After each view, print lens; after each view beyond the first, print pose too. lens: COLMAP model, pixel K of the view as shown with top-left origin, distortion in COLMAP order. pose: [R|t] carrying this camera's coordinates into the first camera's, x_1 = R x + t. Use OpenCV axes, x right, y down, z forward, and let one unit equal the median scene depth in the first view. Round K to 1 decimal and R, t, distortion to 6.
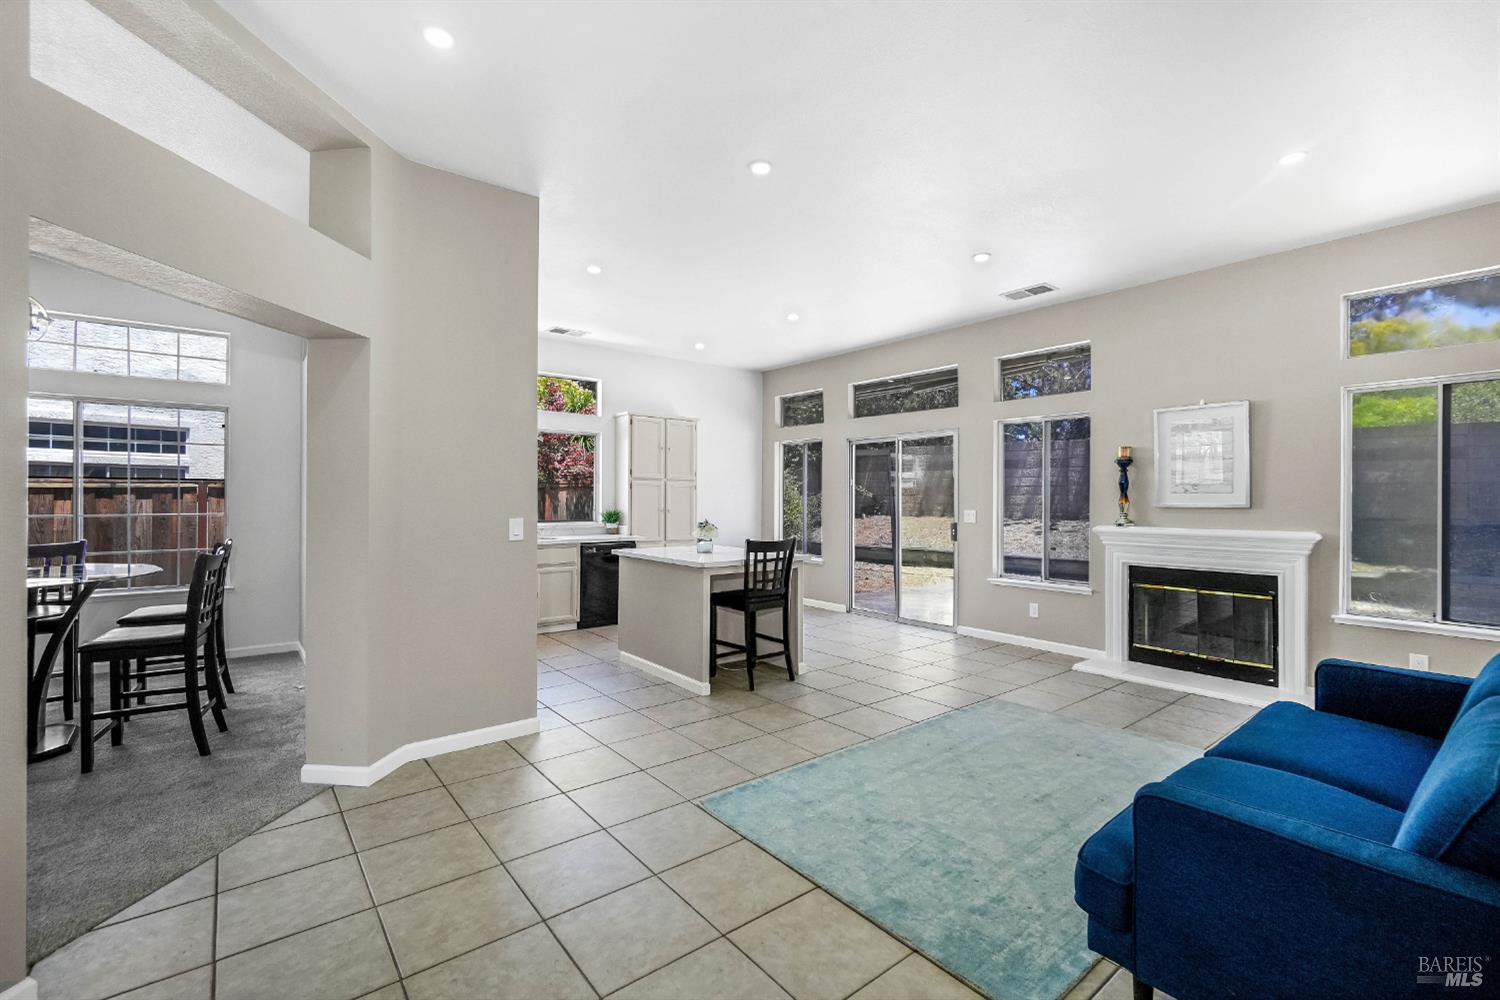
lens RADIAL K [[655.1, 0, 756.2], [0, 655.1, 494.6], [0, 0, 1]] dist [-0.007543, 0.003529]
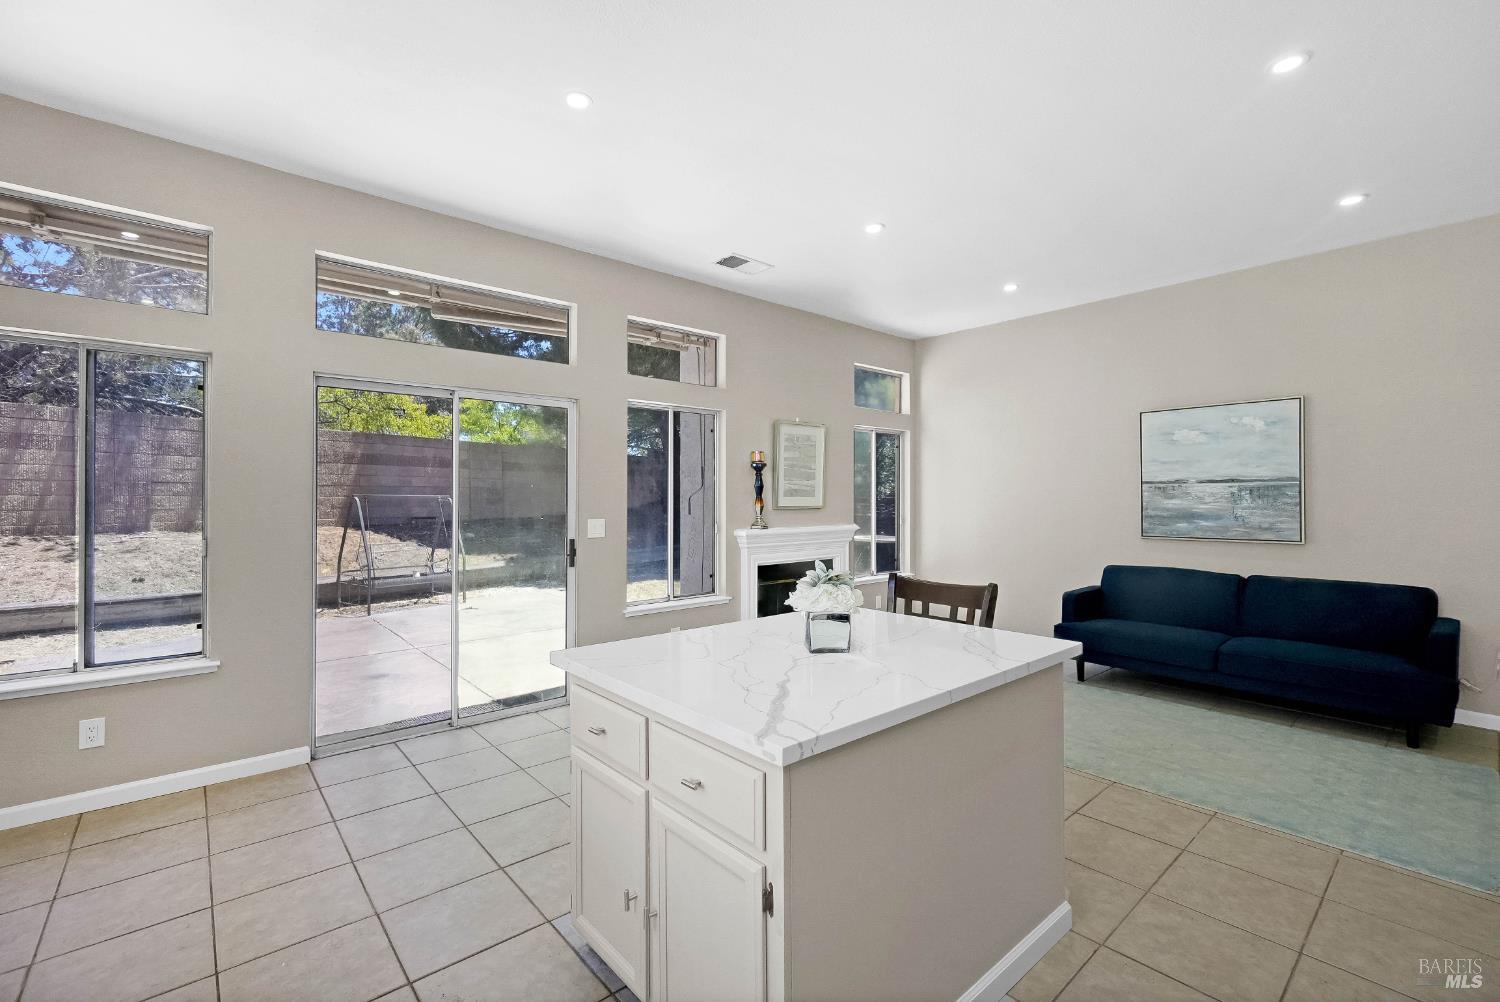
lens RADIAL K [[655.1, 0, 740.5], [0, 655.1, 490.2], [0, 0, 1]] dist [-0.007543, 0.003529]
pose [[-0.039805, 0.009345, 0.999164, -0.466688], [-0.004144, 0.999946, -0.009517, -0.001325], [-0.999199, -0.004519, -0.039764, 1.078065]]
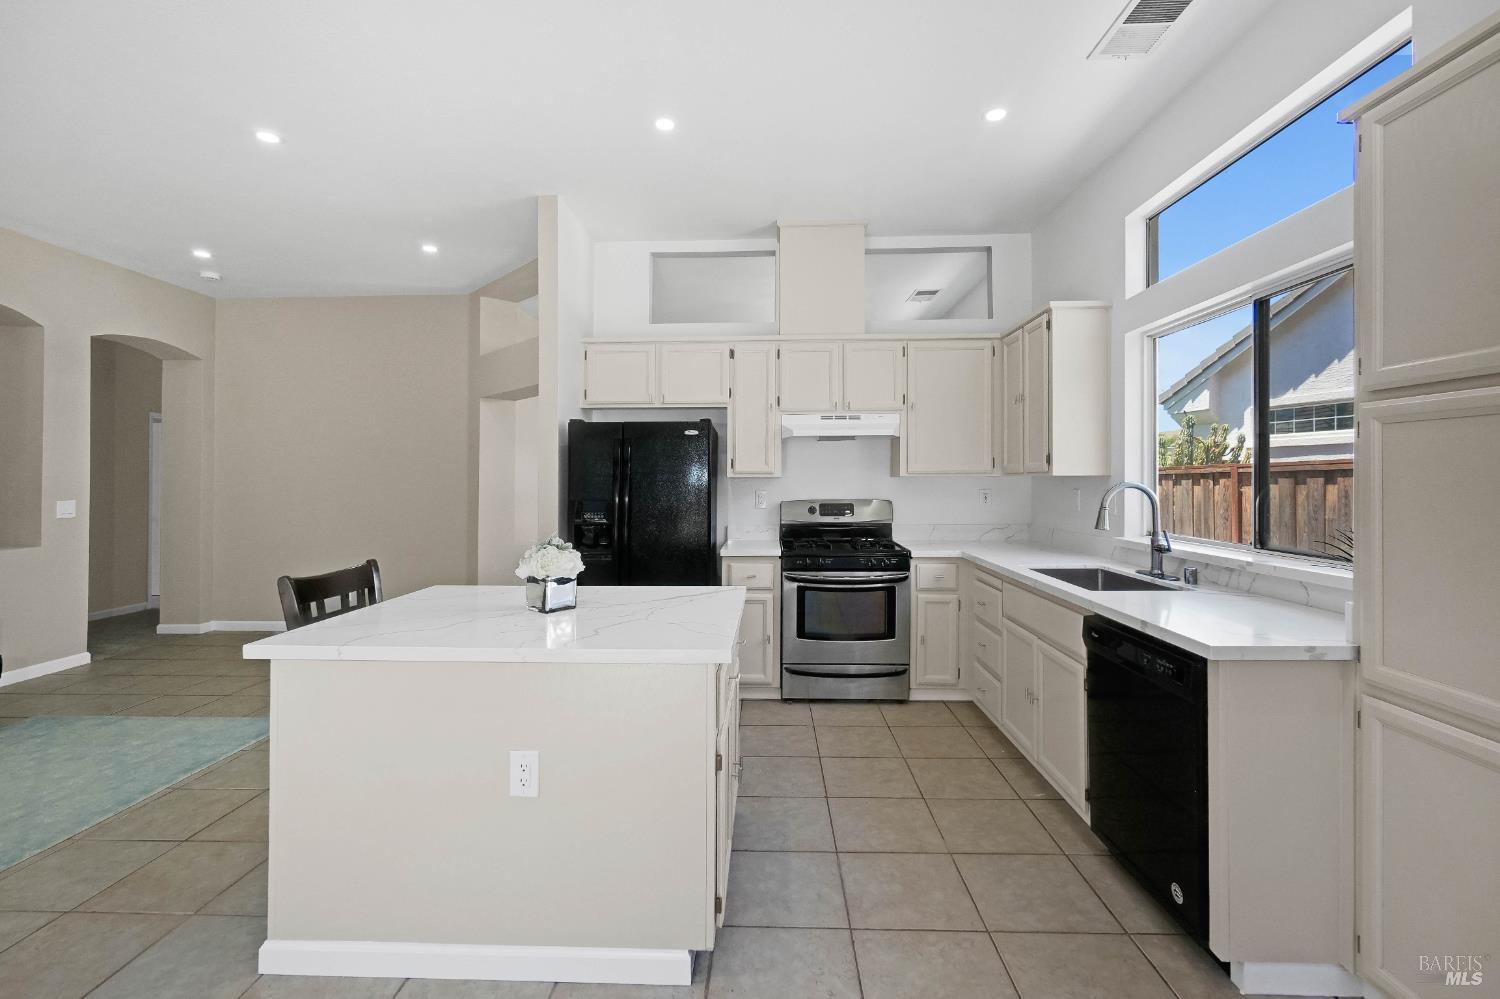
lens RADIAL K [[655.1, 0, 744.3], [0, 655.1, 477.4], [0, 0, 1]] dist [-0.007543, 0.003529]
pose [[-0.658112, -0.004947, -0.752904, 0.167863], [0.006408, 0.999905, -0.012171, 0.006563], [0.752893, -0.012834, -0.658018, 1.400264]]
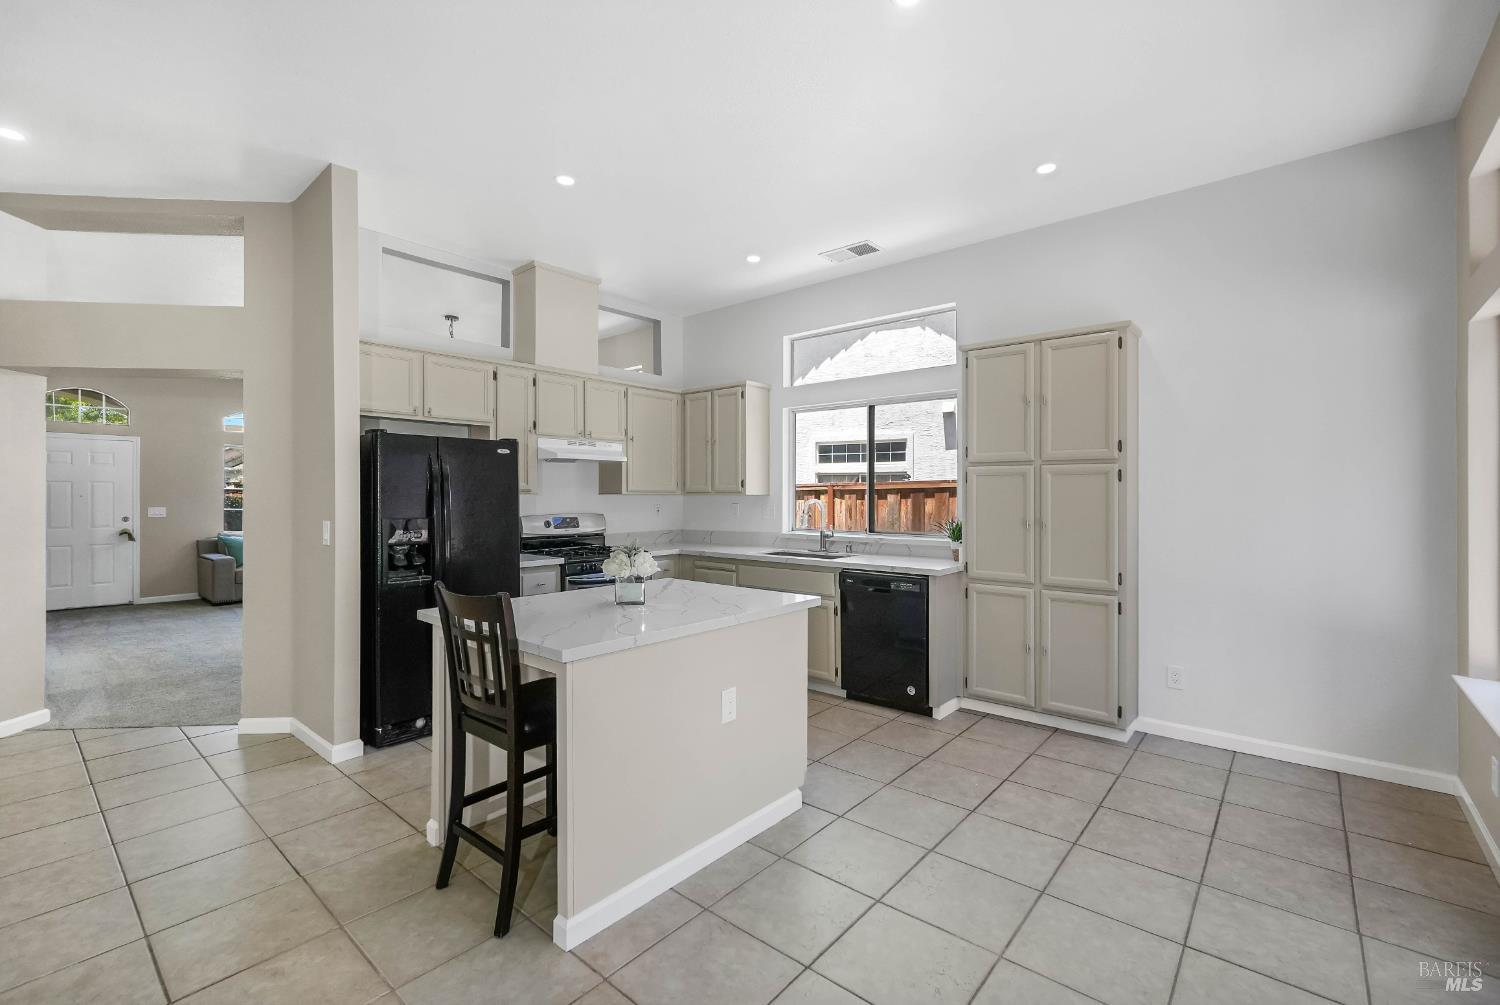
lens RADIAL K [[655.1, 0, 743.6], [0, 655.1, 498.9], [0, 0, 1]] dist [-0.007543, 0.003529]
pose [[0.179213, 0.000055, -0.983810, 0.466148], [0.009131, 0.999957, 0.001719, 0.003881], [0.983768, -0.009291, 0.179204, 1.004927]]
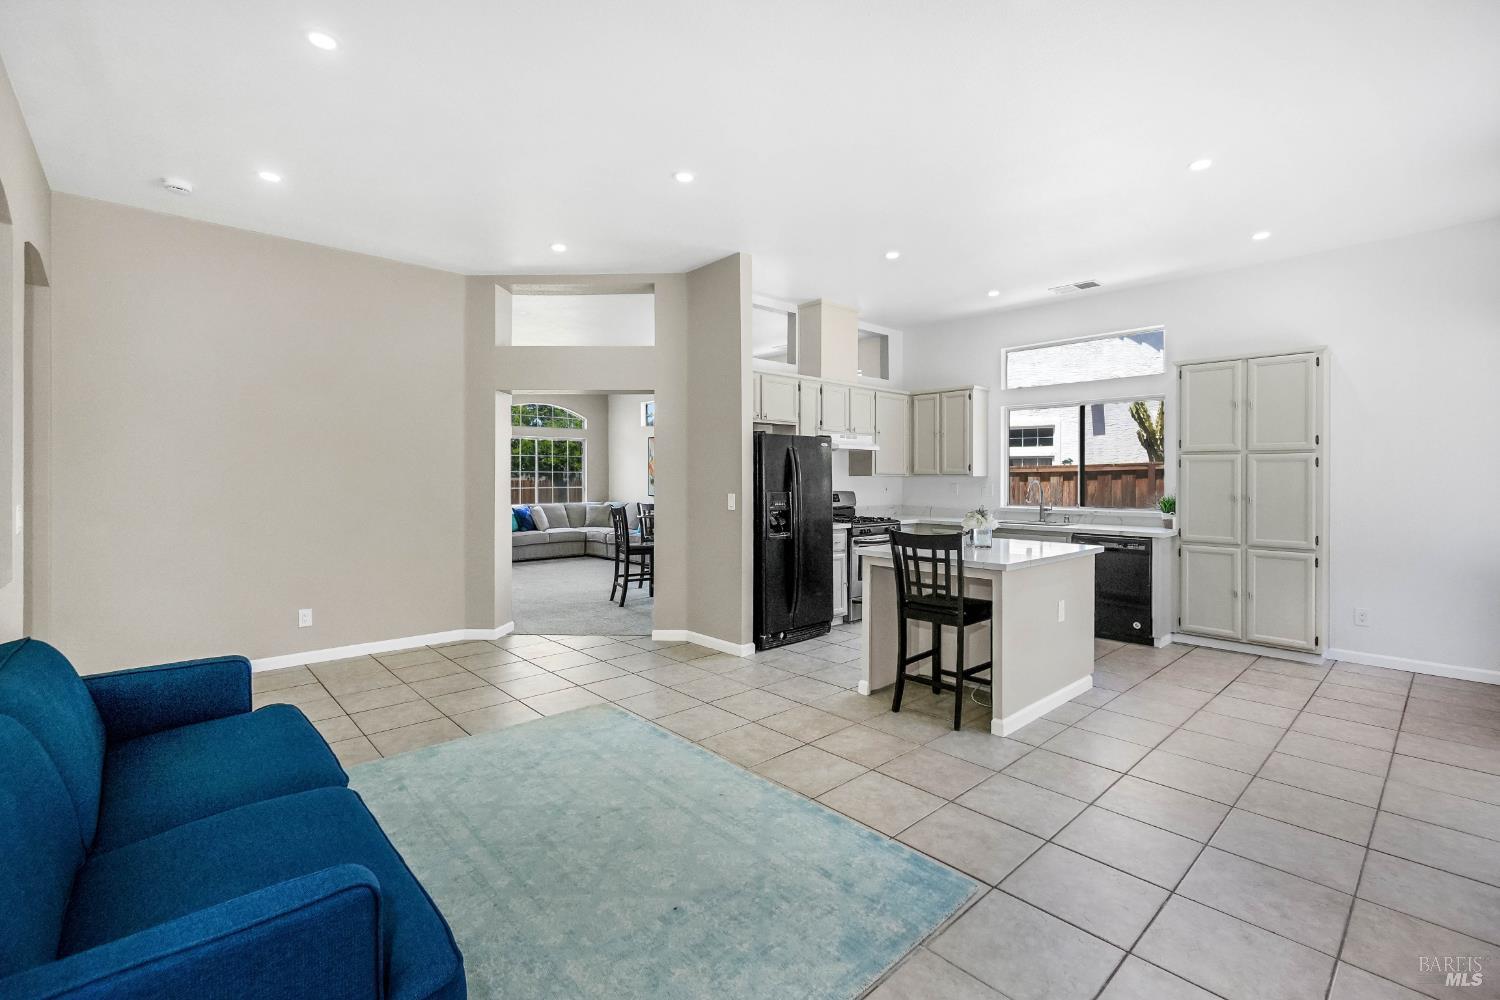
lens RADIAL K [[655.1, 0, 753.7], [0, 655.1, 483.8], [0, 0, 1]] dist [-0.007543, 0.003529]
pose [[0.061398, 0.003820, -0.998106, 0.717180], [0.006854, 0.999967, 0.004249, 0.005118], [0.998090, -0.007102, 0.061370, 0.681013]]
